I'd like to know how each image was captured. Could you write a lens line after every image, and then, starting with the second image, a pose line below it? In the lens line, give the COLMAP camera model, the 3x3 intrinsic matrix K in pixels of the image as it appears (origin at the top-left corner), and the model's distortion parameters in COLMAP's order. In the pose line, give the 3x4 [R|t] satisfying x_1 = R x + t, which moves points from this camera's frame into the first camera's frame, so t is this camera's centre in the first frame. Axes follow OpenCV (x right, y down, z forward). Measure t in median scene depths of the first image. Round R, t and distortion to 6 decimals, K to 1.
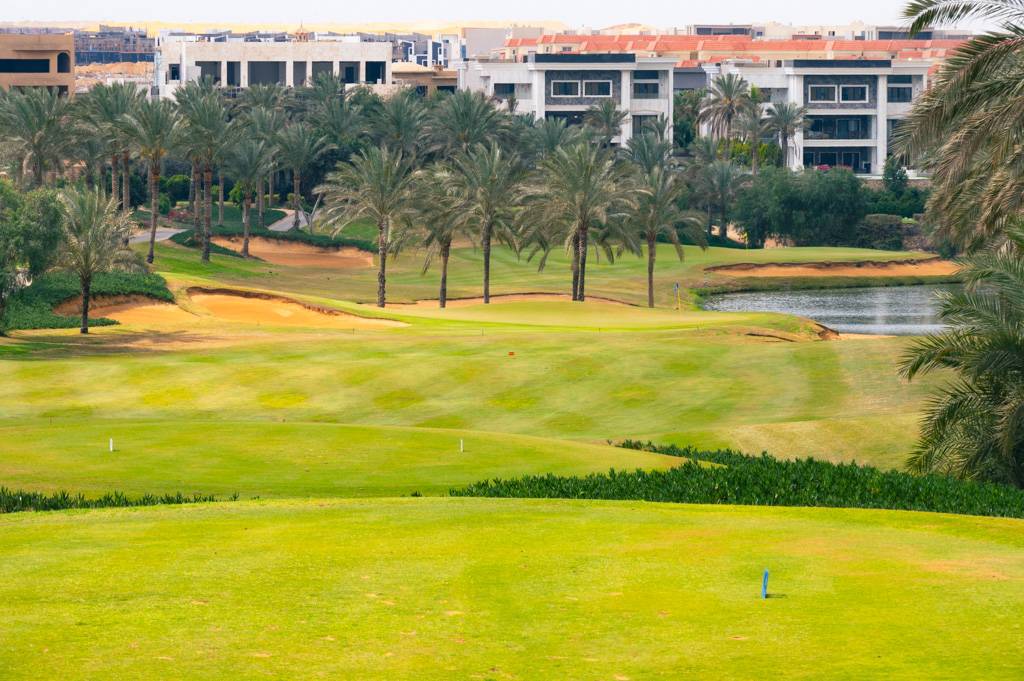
lens RADIAL K [[4264.0, 0, 511.9], [0, 4264.0, 340.3], [0, 0, 1]] dist [-0.042981, 0.000000]
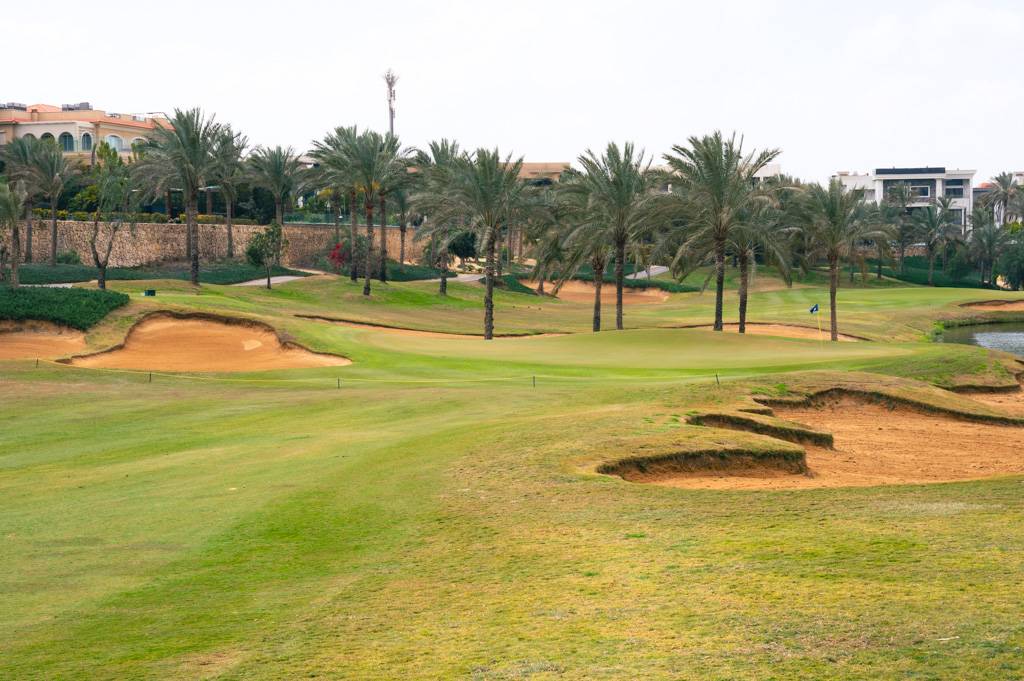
lens RADIAL K [[1651.2, 0, 512.0], [0, 1651.2, 339.2], [0, 0, 1]] dist [-0.051170, 0.000000]
pose [[0.963786, -0.000856, -0.266675, 0.042574], [-0.001083, 0.999974, -0.007122, -0.003505], [0.266674, 0.007152, 0.963760, 0.478709]]
